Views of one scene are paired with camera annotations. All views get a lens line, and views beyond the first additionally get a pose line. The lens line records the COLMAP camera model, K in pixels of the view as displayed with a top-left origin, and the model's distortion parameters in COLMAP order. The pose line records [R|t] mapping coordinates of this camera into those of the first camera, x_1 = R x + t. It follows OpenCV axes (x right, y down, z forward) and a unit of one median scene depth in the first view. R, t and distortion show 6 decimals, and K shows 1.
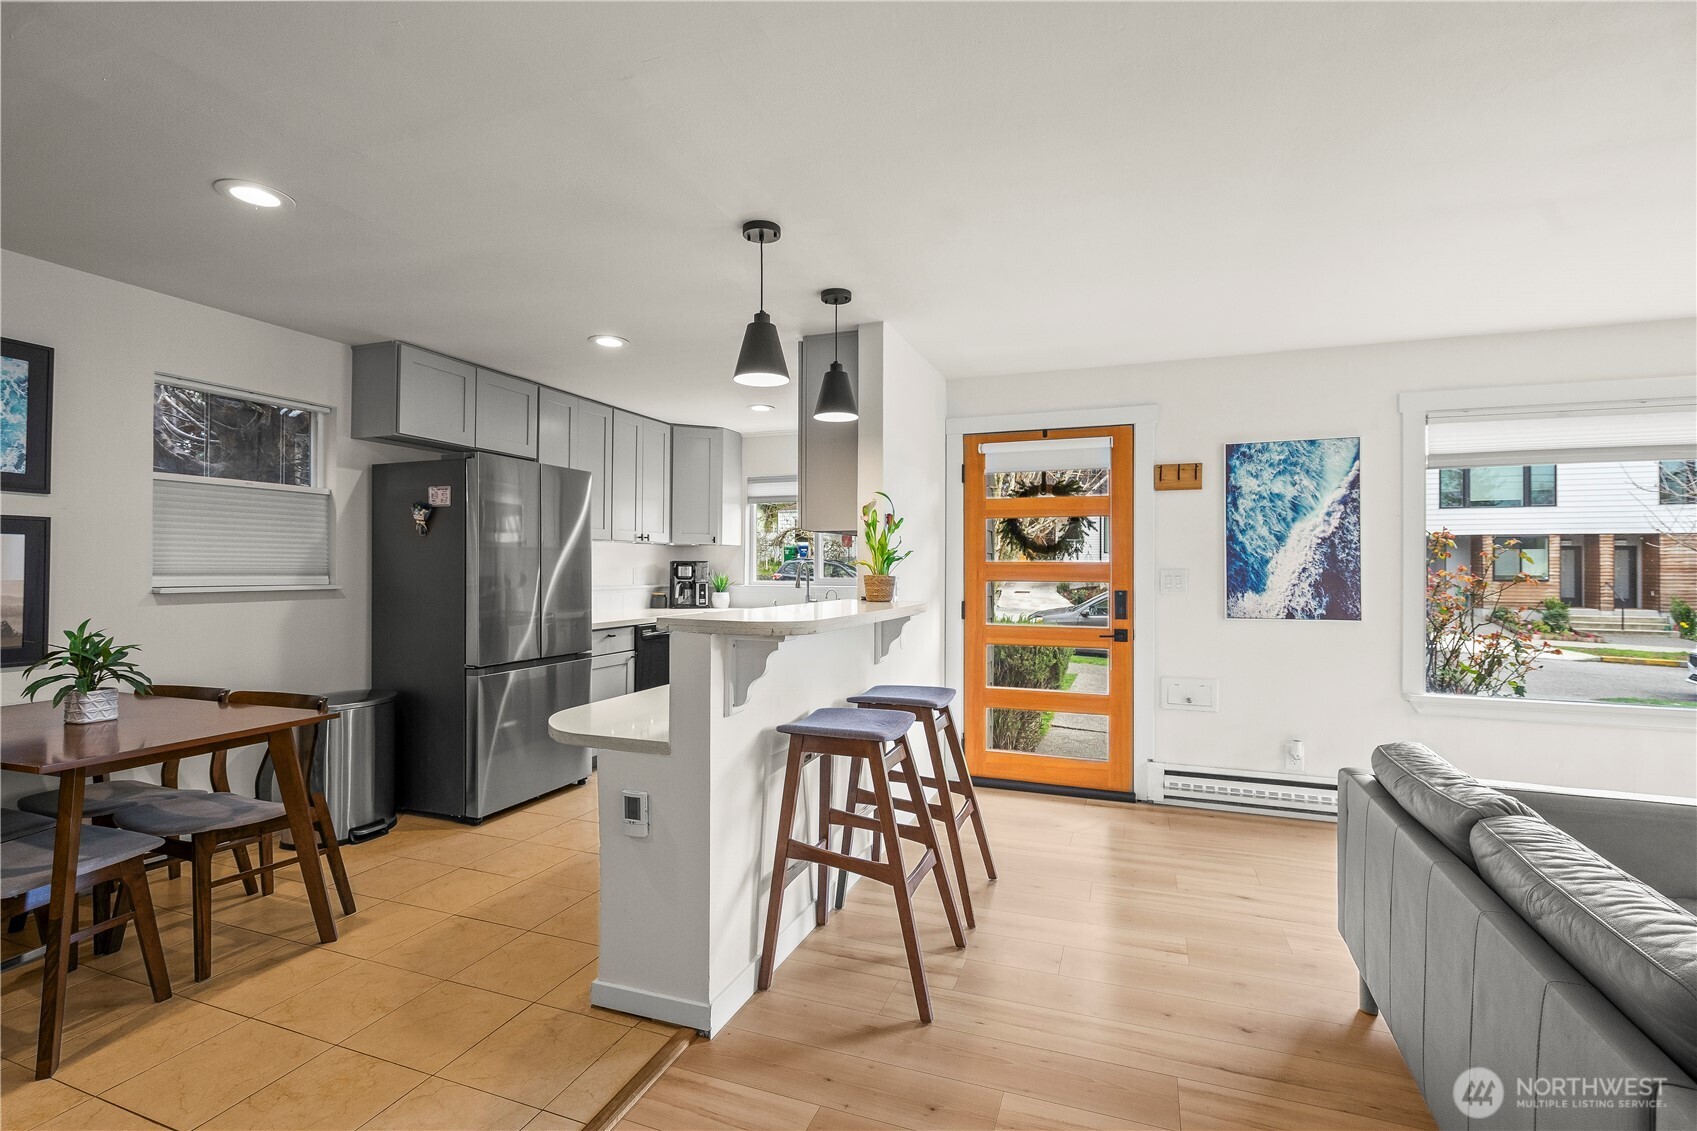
lens RADIAL K [[780.6, 0, 847.5], [0, 780.6, 569.9], [0, 0, 1]] dist [-0.003847, -0.000179]
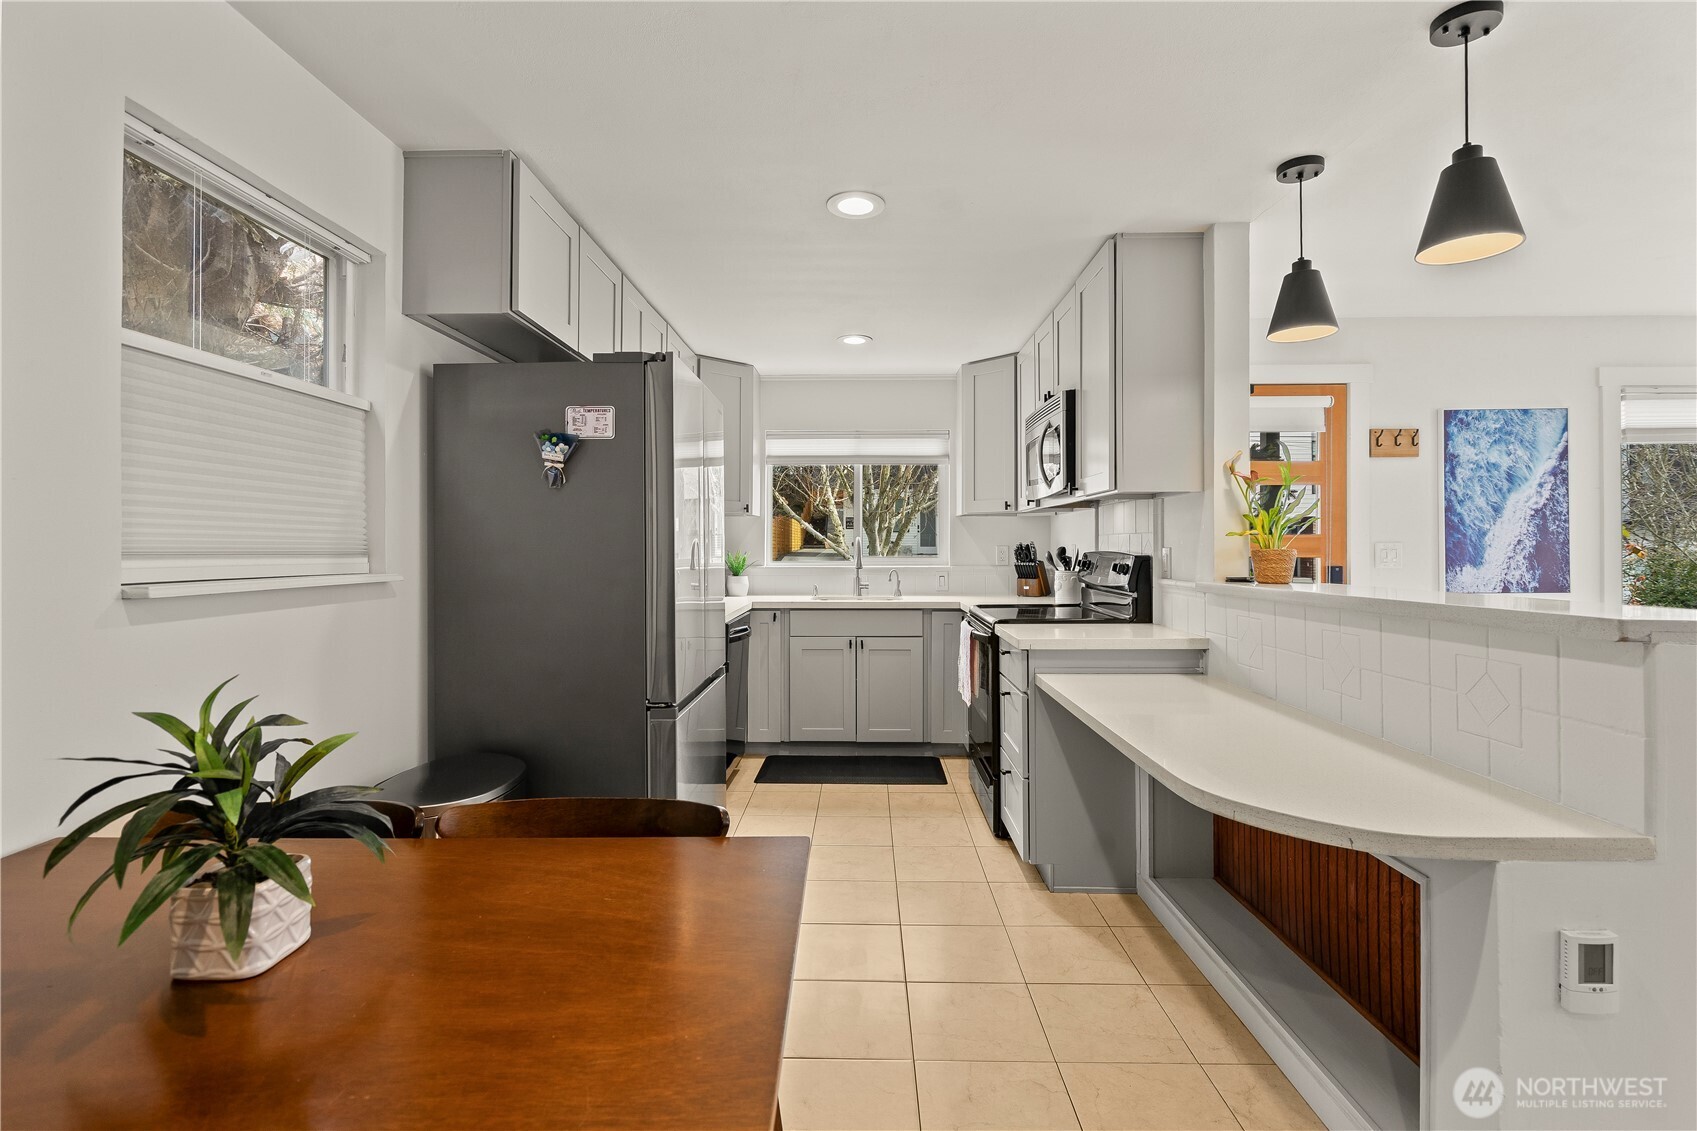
lens RADIAL K [[780.6, 0, 846.8], [0, 780.6, 549.8], [0, 0, 1]] dist [-0.003847, -0.000179]
pose [[0.941975, -0.005773, 0.335633, -0.530347], [0.006201, 0.999981, -0.000204, 0.004523], [-0.335626, 0.002274, 0.941993, 0.363860]]
